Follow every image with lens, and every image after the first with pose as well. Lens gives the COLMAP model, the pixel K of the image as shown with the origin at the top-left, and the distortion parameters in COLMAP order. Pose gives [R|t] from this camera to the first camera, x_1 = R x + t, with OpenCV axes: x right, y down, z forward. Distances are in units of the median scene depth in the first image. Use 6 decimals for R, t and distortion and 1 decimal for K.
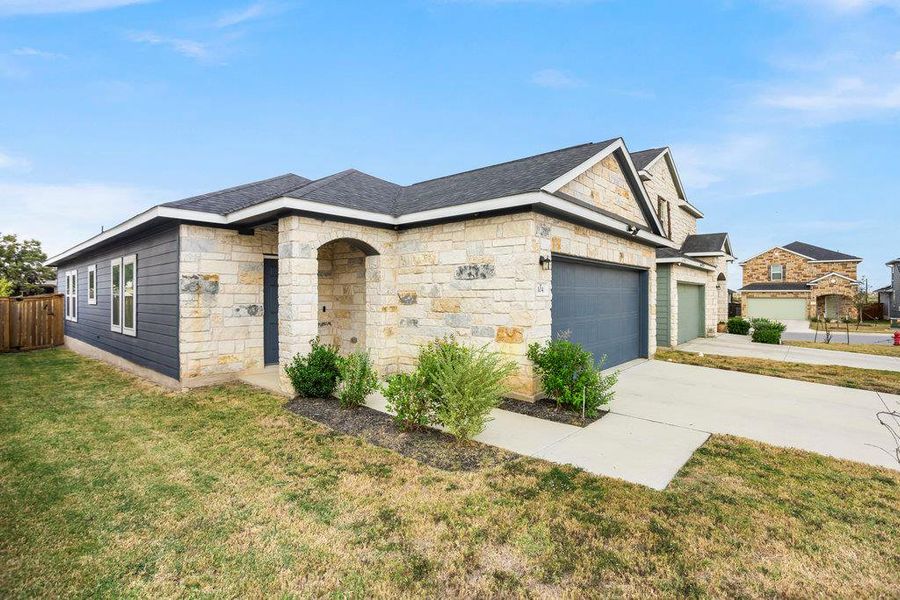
lens RADIAL K [[431.2, 0, 444.0], [0, 431.2, 306.2], [0, 0, 1]] dist [-0.036499, 0.009159]
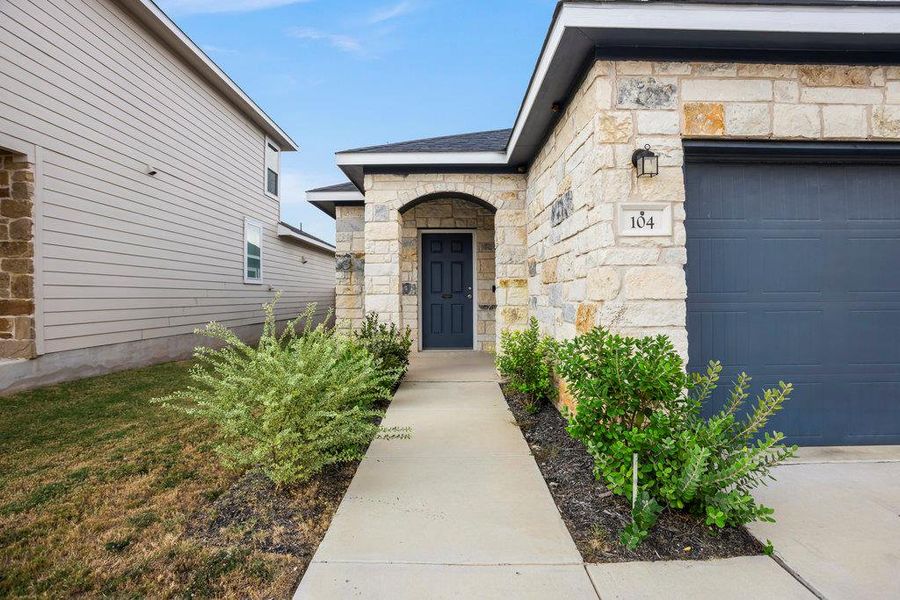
lens RADIAL K [[437.0, 0, 453.3], [0, 437.0, 296.8], [0, 0, 1]] dist [-0.058157, -0.000519]
pose [[0.673205, -0.002301, -0.739452, 0.346083], [-0.009255, 0.999891, -0.011537, 0.038443], [0.739398, 0.014610, 0.673110, 0.440652]]
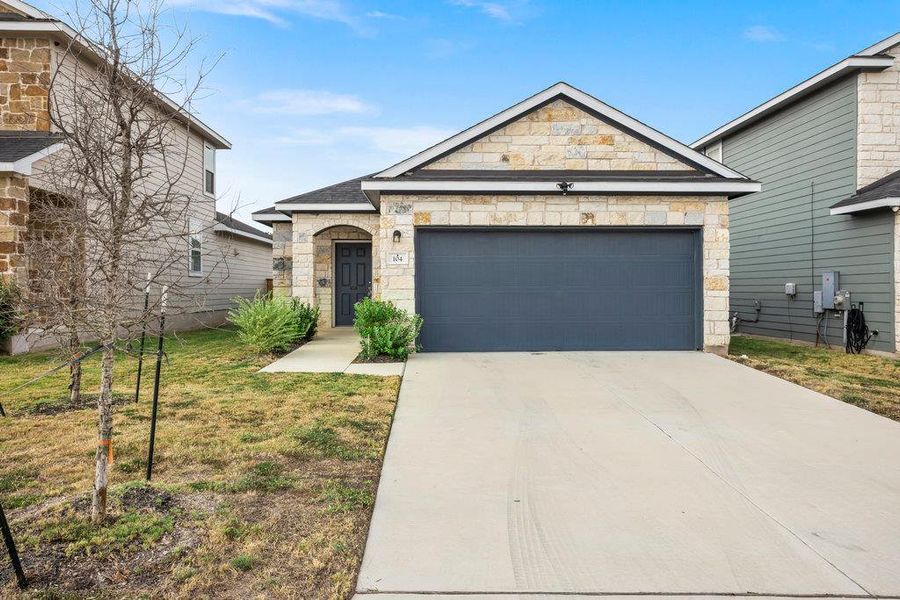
lens RADIAL K [[632.7, 0, 455.1], [0, 632.7, 293.6], [0, 0, 1]] dist [0.000185, 0.008271]
pose [[0.699012, 0.004667, -0.715095, 1.283097], [-0.015356, 0.999846, -0.008486, 0.055941], [0.714945, 0.016913, 0.698976, -0.083602]]
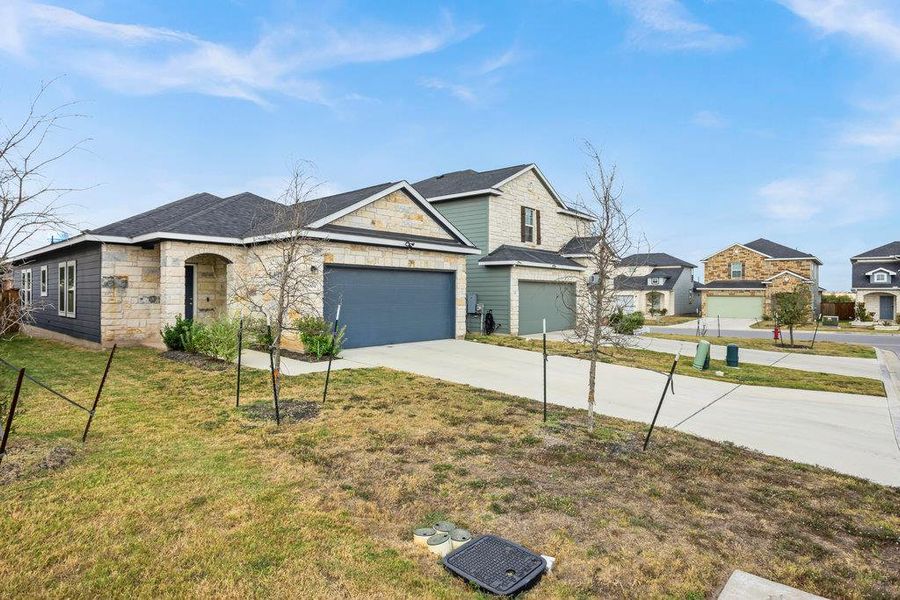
lens RADIAL K [[483.9, 0, 438.7], [0, 483.9, 300.6], [0, 0, 1]] dist [-0.033562, 0.012725]
pose [[0.999990, 0.004410, -0.000129, 0.573855], [-0.004411, 0.999947, -0.009327, 0.026047], [0.000087, 0.009328, 0.999956, -0.697938]]
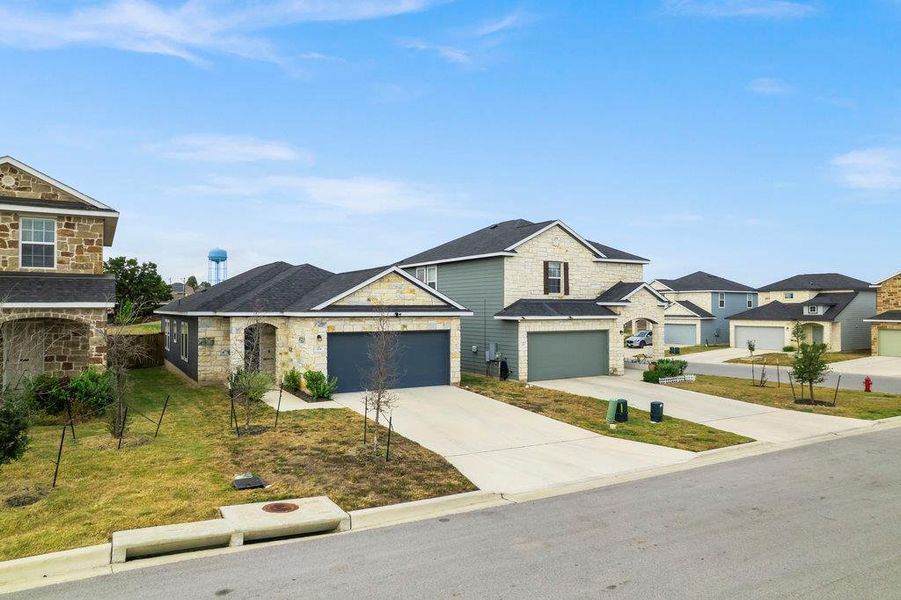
lens RADIAL K [[567.3, 0, 439.2], [0, 567.3, 315.0], [0, 0, 1]] dist [-0.036470, -0.004443]
pose [[0.955674, 0.003939, -0.294399, 1.446680], [-0.008495, 0.999863, -0.014196, -0.152915], [0.294303, 0.016067, 0.955577, -1.465253]]
